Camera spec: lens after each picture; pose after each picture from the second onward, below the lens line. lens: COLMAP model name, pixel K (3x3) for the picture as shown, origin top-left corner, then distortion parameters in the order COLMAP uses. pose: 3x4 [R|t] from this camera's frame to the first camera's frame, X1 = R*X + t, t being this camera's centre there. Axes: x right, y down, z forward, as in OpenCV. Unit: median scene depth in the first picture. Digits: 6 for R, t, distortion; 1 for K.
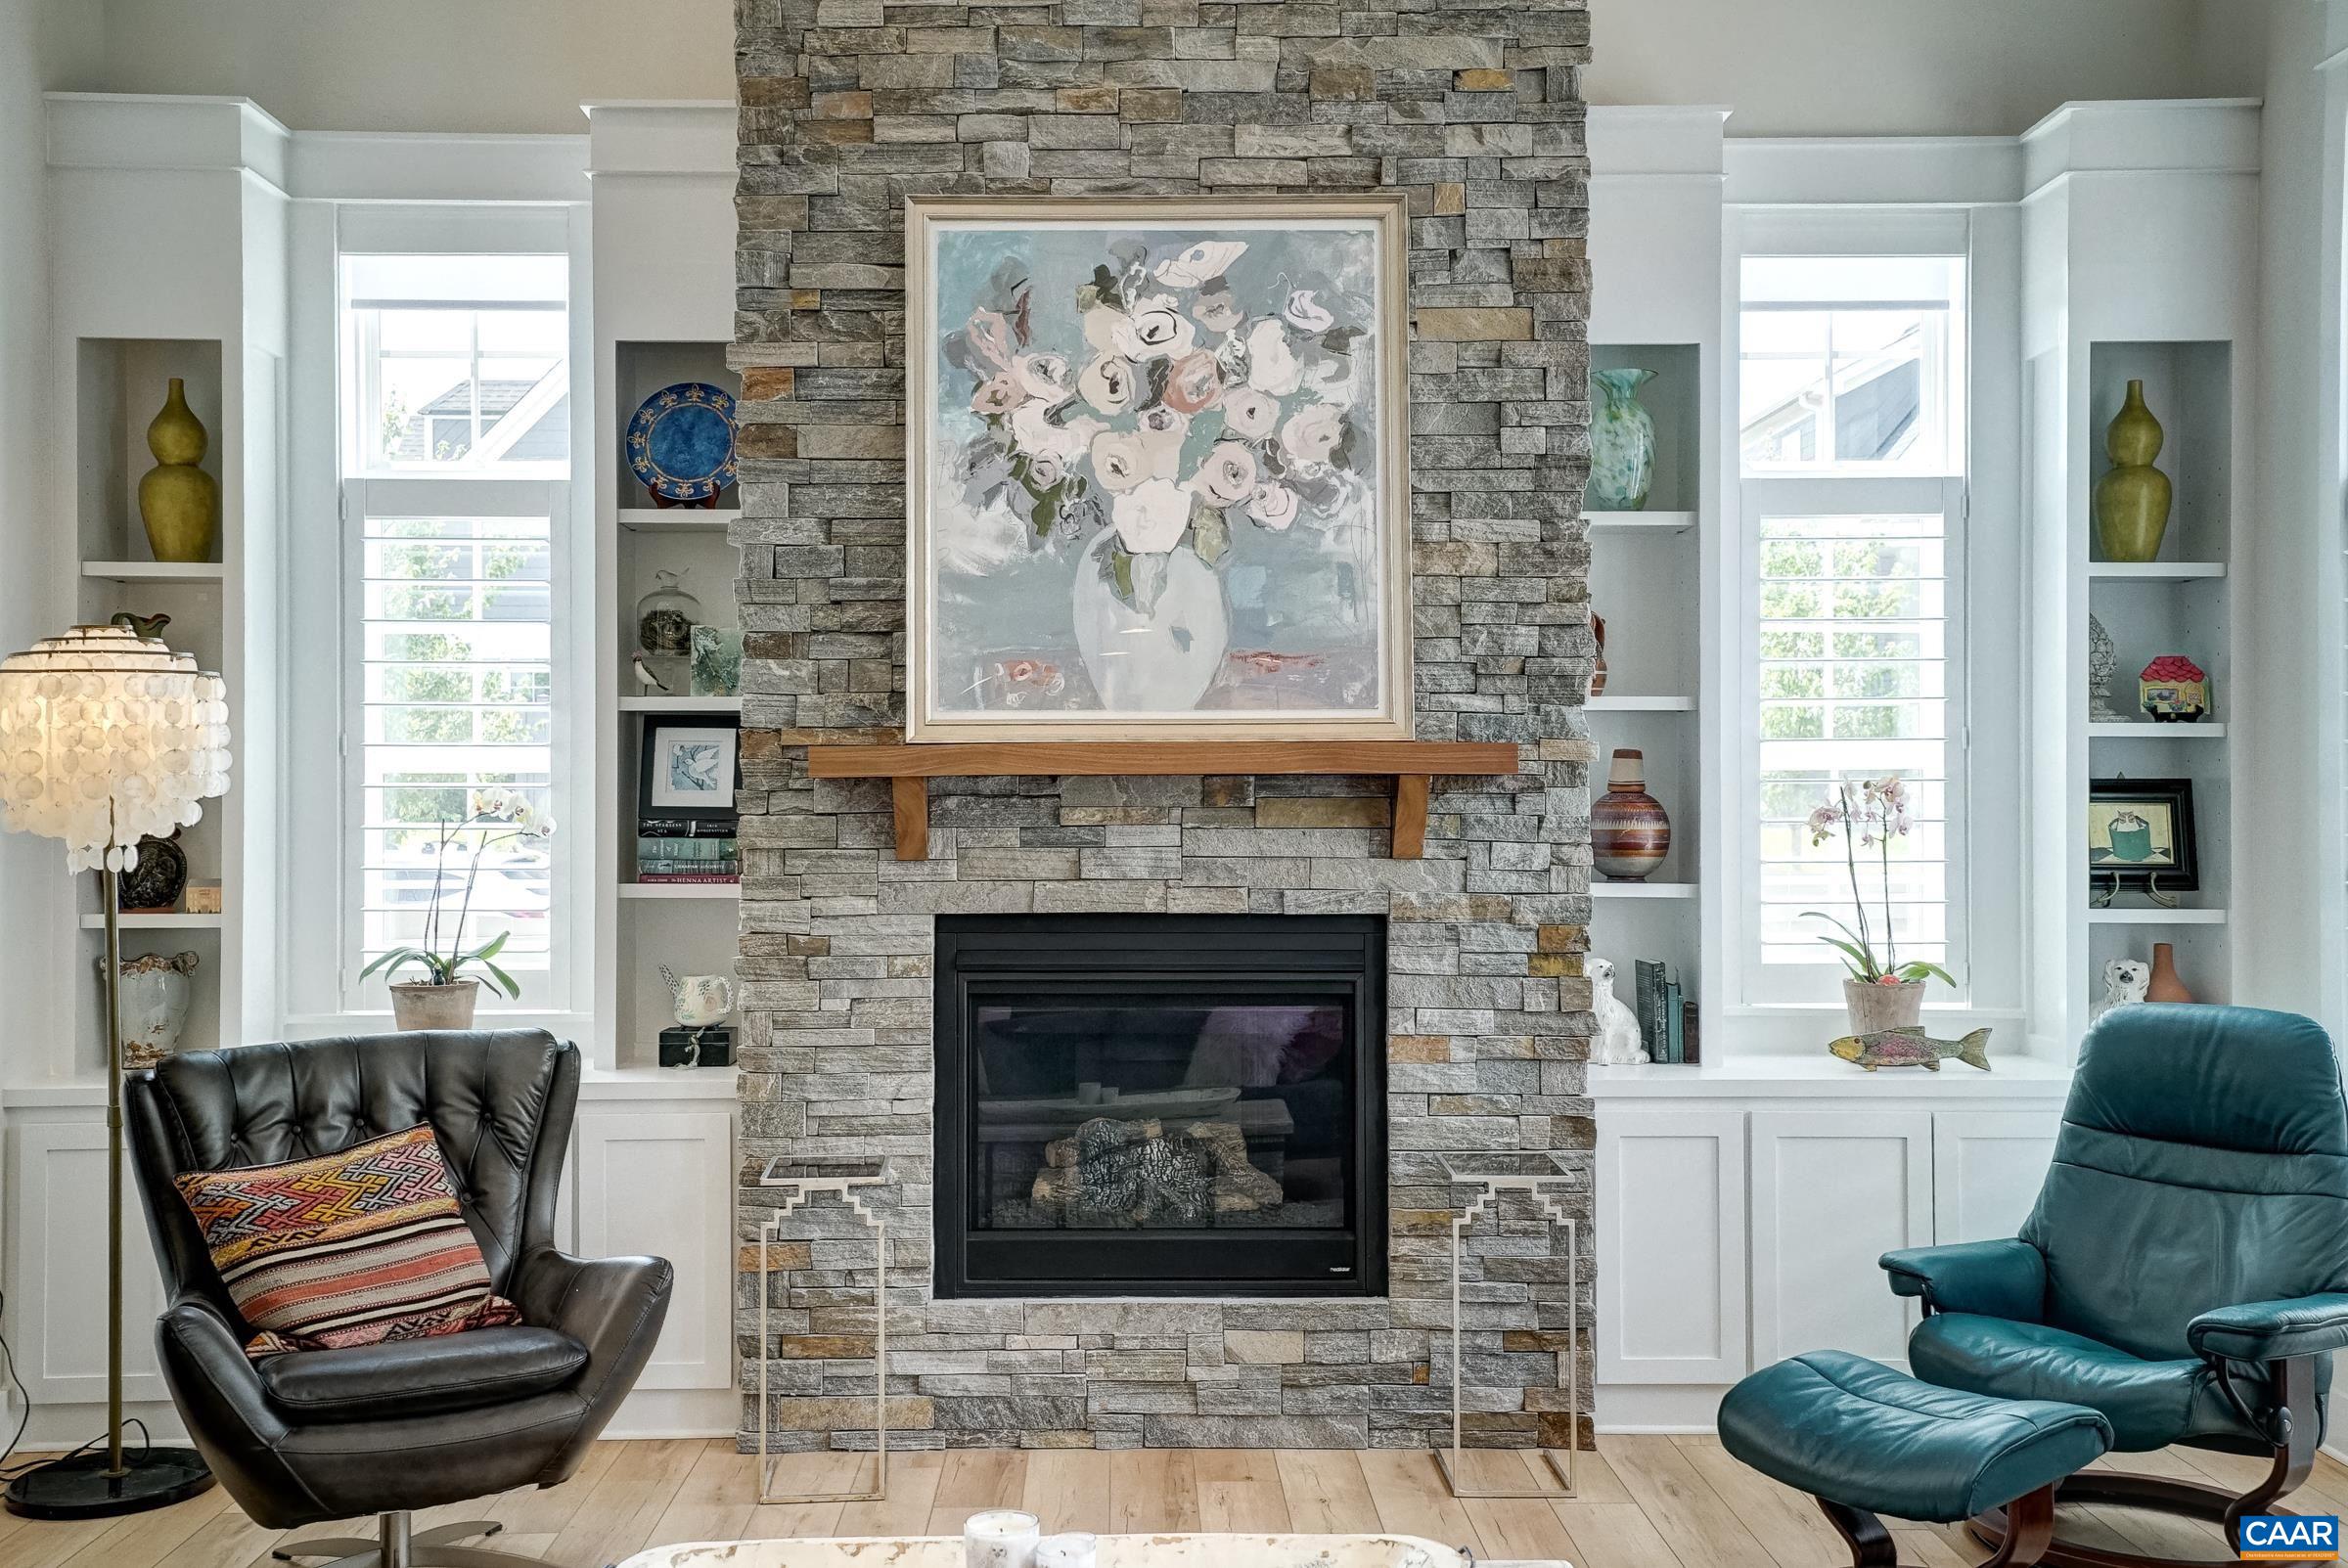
lens RADIAL K [[2278.3, 0, 1146.6], [0, 2278.3, 788.2], [0, 0, 1]] dist [0.054808, 0.027616]
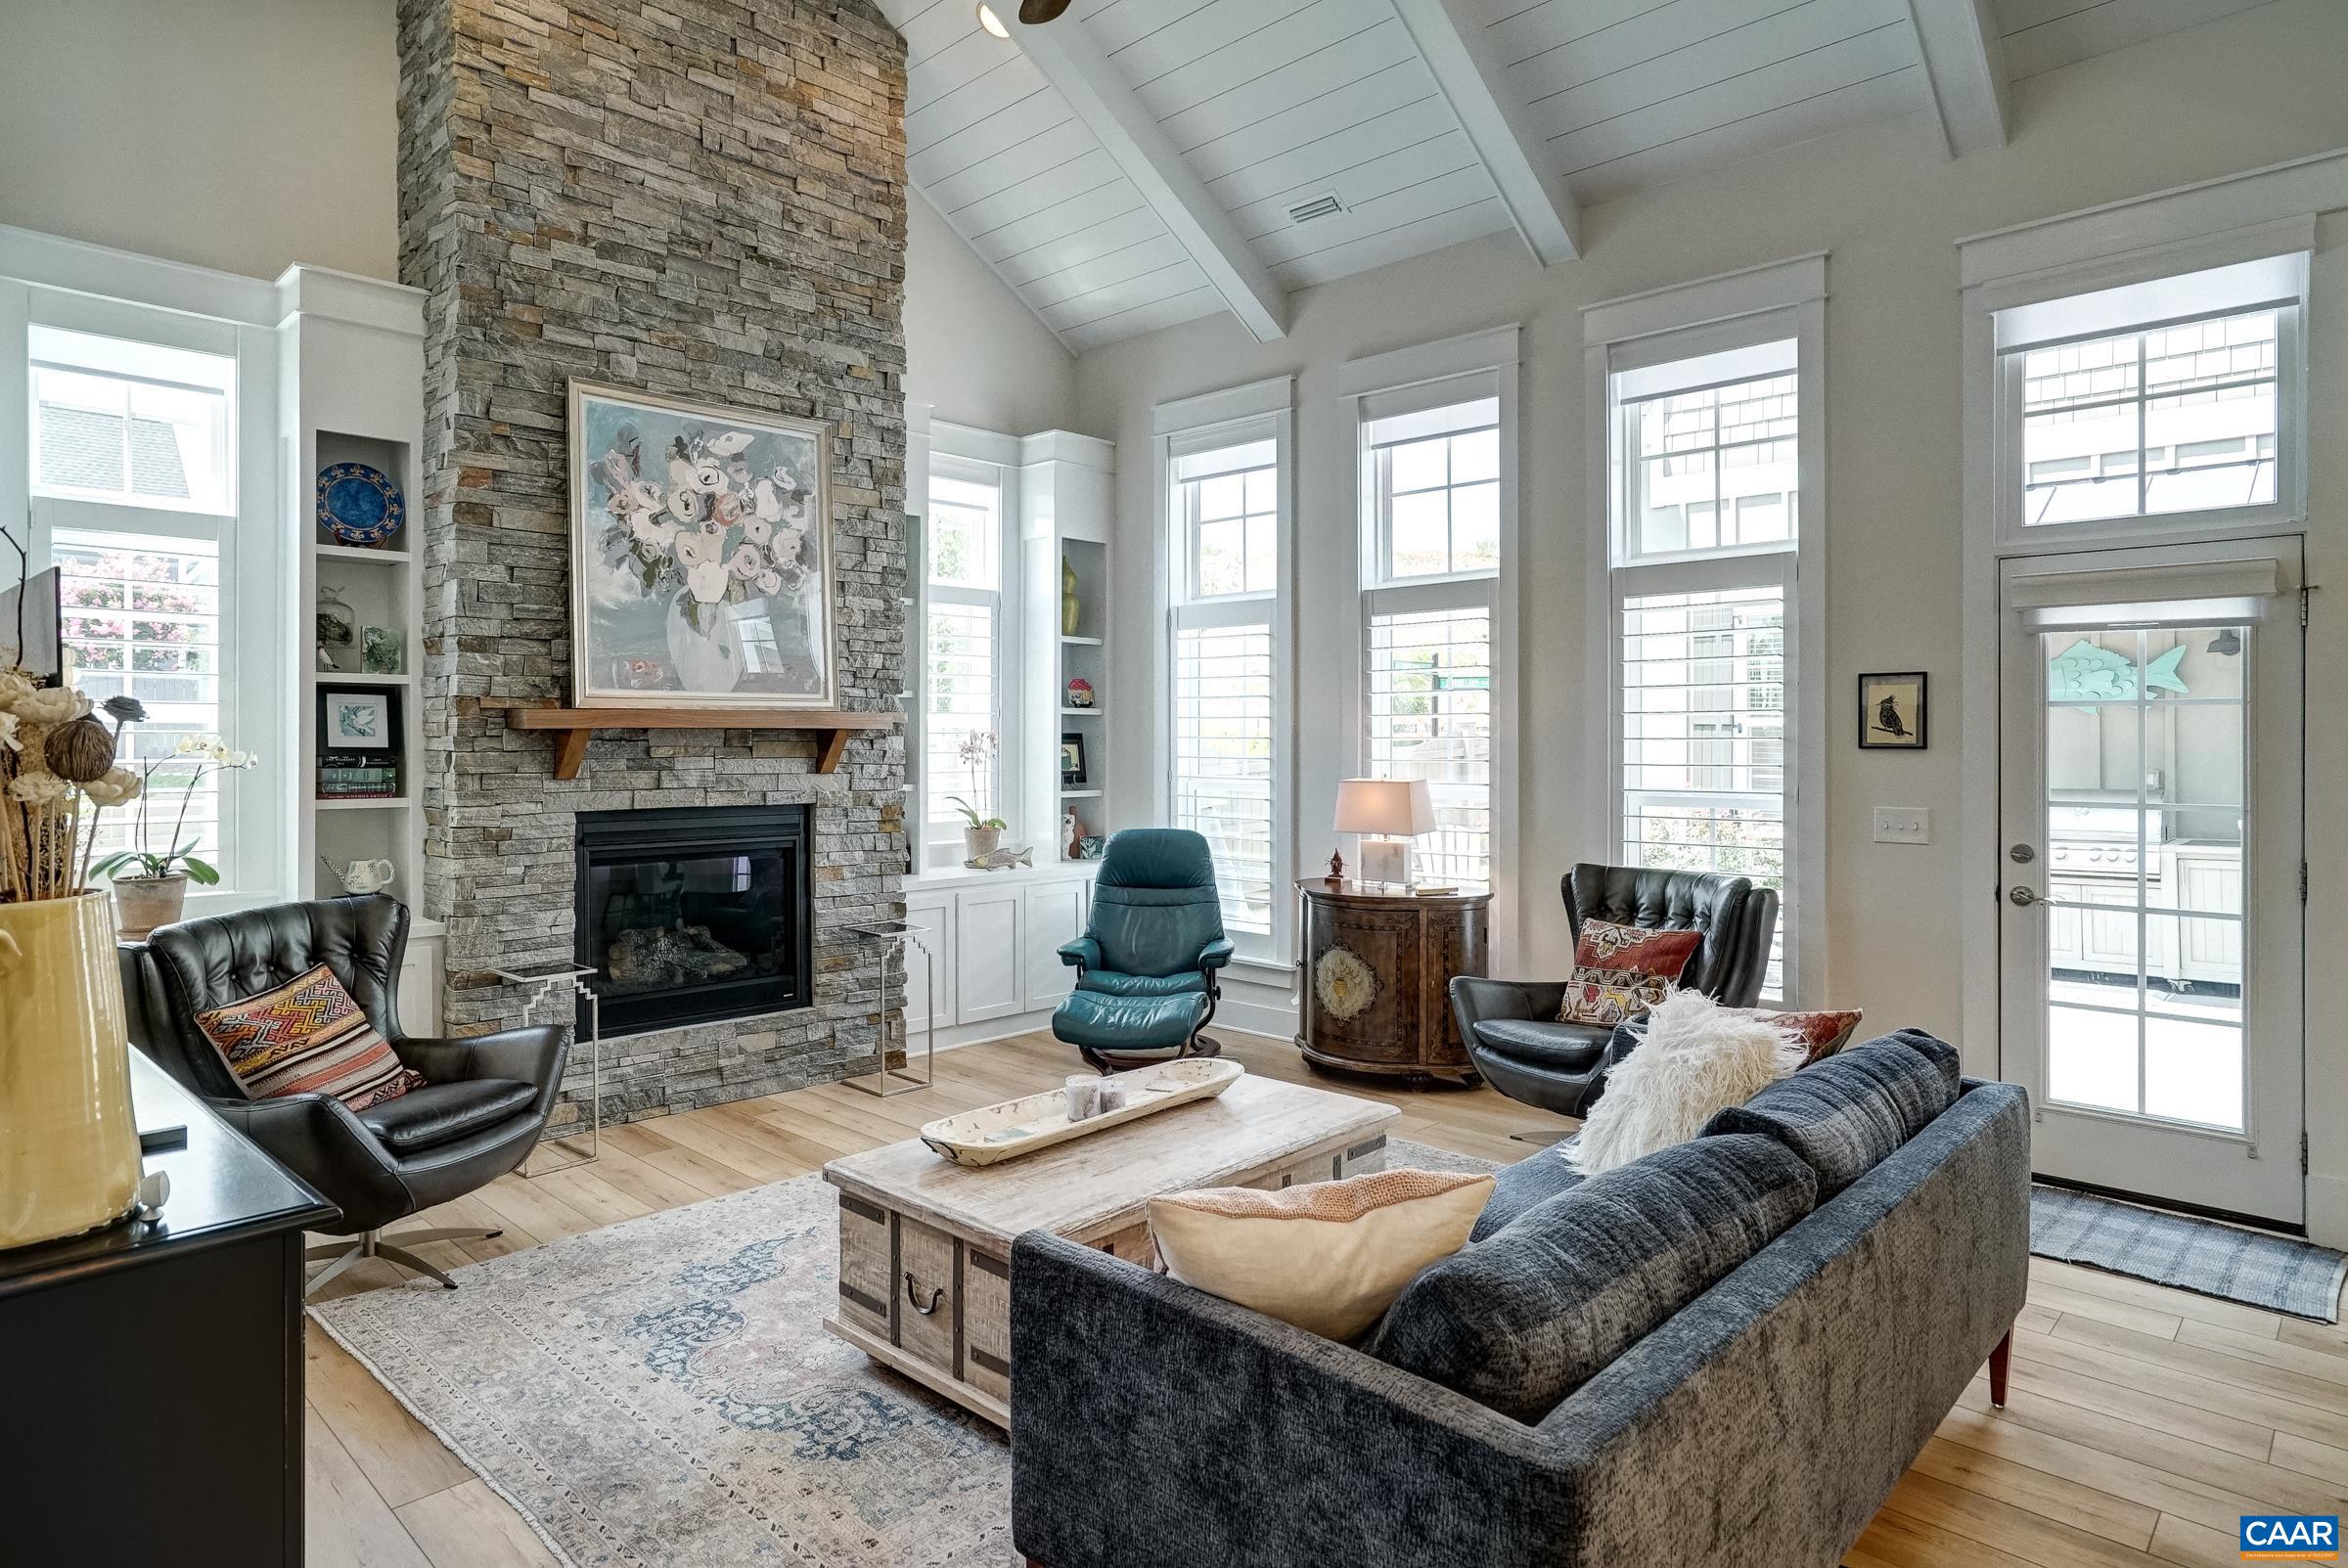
lens RADIAL K [[1325.4, 0, 1108.0], [0, 1325.4, 738.4], [0, 0, 1]] dist [-0.041183, 0.037760]
pose [[0.721088, 0.001903, 0.692840, -0.477356], [-0.002692, 0.999996, 0.000055, 0.001130], [-0.692838, -0.001905, 0.721091, 0.046636]]
